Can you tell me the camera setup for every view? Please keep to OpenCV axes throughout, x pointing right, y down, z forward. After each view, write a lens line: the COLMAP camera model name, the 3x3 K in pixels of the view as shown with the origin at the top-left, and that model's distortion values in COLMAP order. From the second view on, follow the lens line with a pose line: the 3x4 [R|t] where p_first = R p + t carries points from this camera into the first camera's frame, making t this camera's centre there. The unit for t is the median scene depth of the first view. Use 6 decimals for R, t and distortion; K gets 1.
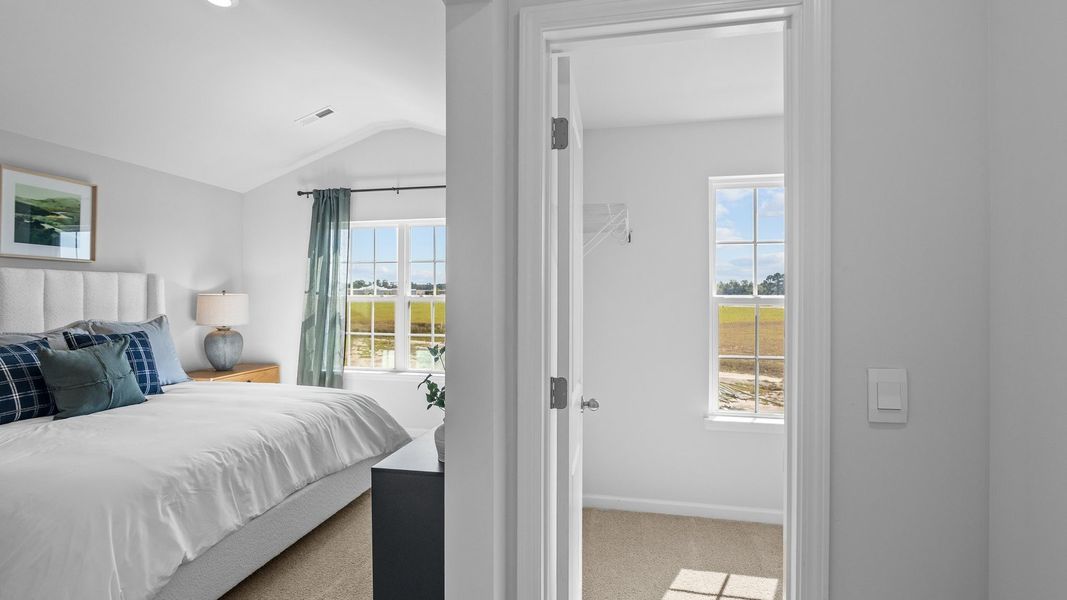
lens RADIAL K [[496.3, 0, 535.1], [0, 496.3, 291.9], [0, 0, 1]] dist [-0.008362, 0.001475]
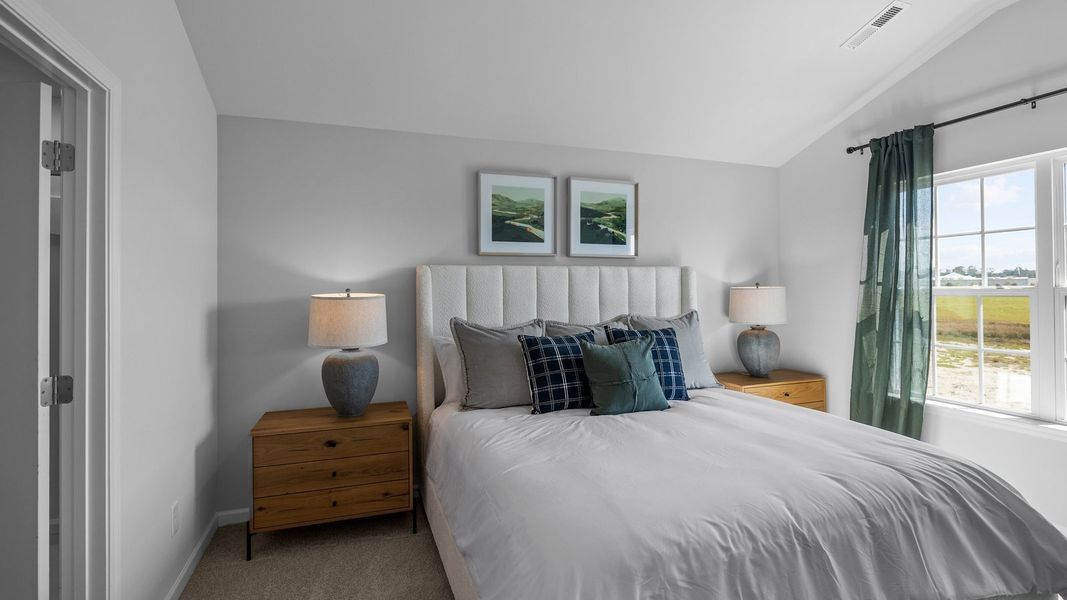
lens RADIAL K [[496.3, 0, 532.0], [0, 496.3, 288.4], [0, 0, 1]] dist [-0.008362, 0.001475]
pose [[0.524903, -0.008544, -0.851119, -0.128745], [0.015157, 0.999885, -0.000690, 0.001496], [0.851027, -0.012538, 0.524972, 0.270021]]
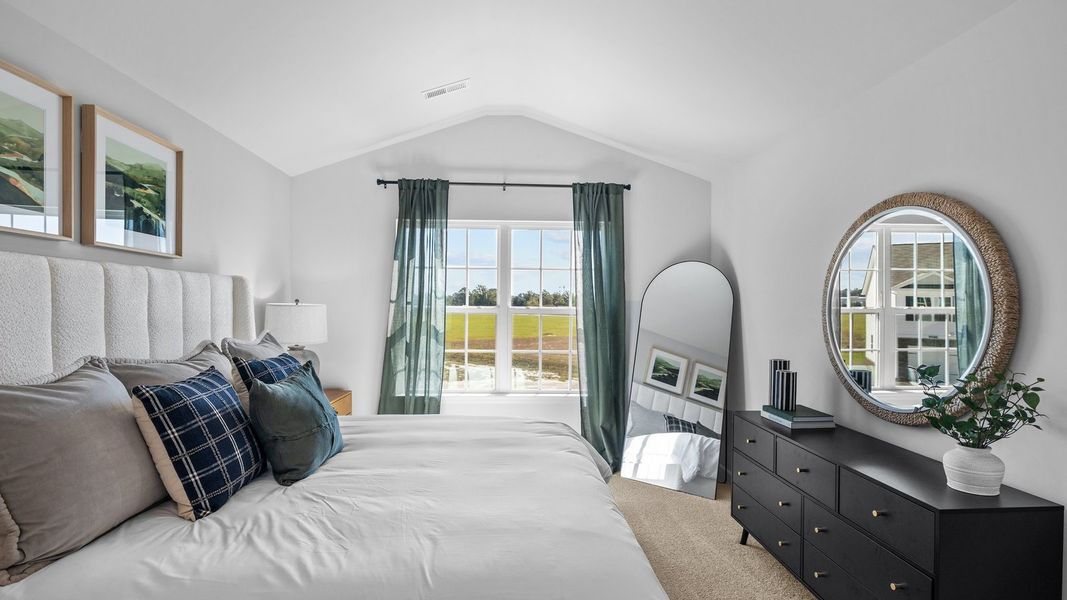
lens RADIAL K [[496.3, 0, 530.2], [0, 496.3, 316.6], [0, 0, 1]] dist [-0.008362, 0.001475]
pose [[0.966818, -0.000919, 0.255463, -0.594116], [-0.005838, 0.999653, 0.025692, 0.002762], [-0.255398, -0.026331, 0.966477, 0.178417]]
